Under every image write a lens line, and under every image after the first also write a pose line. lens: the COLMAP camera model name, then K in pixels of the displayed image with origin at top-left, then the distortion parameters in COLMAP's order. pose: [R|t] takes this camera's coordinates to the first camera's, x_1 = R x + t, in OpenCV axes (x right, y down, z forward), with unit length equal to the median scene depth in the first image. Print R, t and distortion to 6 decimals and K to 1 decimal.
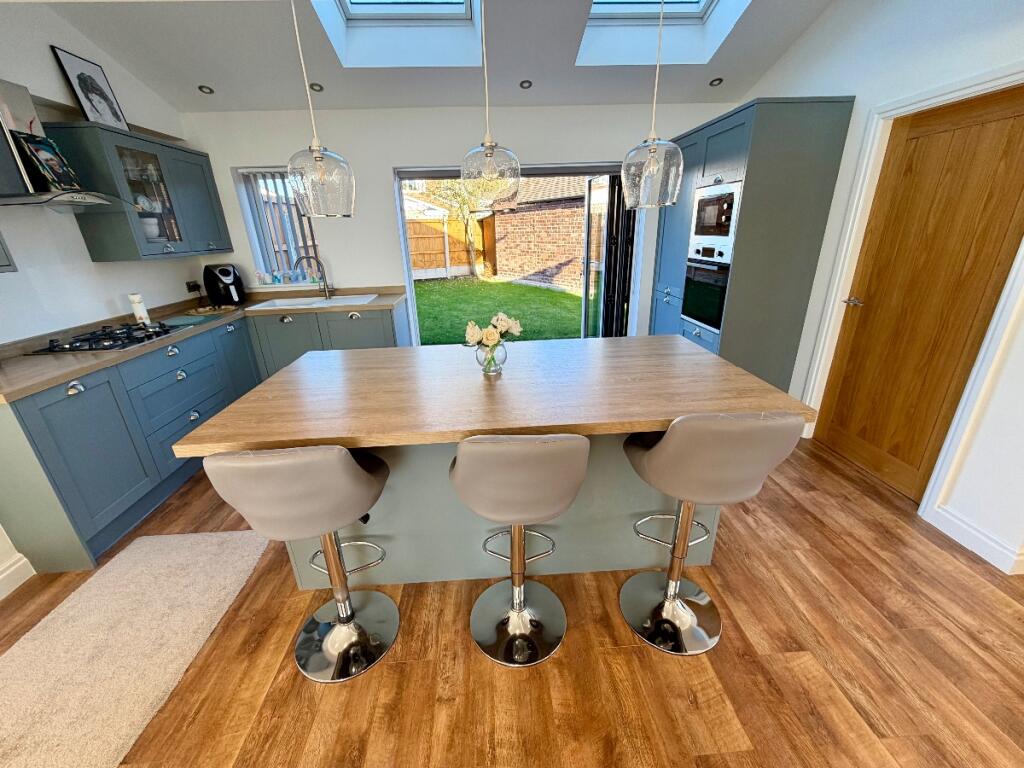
lens RADIAL K [[406.8, 0, 512.0], [0, 406.8, 384.0], [0, 0, 1]] dist [-0.000389, -0.000026]
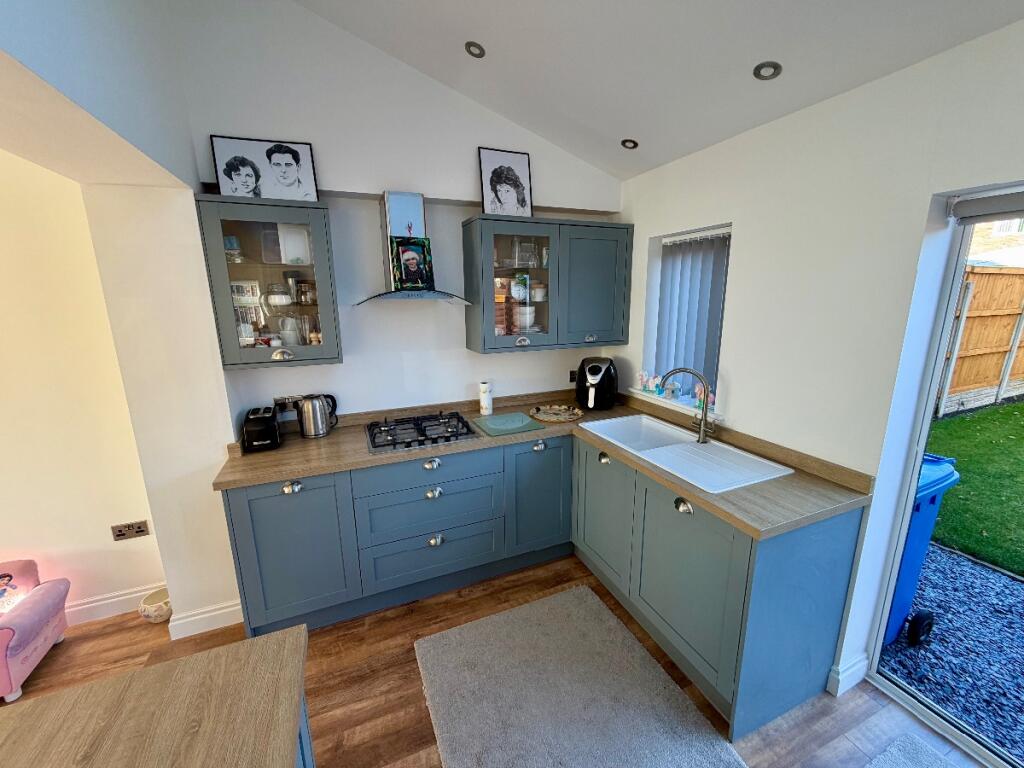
lens RADIAL K [[389.0, 0, 497.9], [0, 389.0, 387.3], [0, 0, 1]] dist [-0.000338, -0.000024]
pose [[0.305842, 0.229985, -0.923887, -0.072369], [-0.335054, 0.934311, 0.121664, -0.330176], [0.891179, 0.272342, 0.362808, 0.691493]]
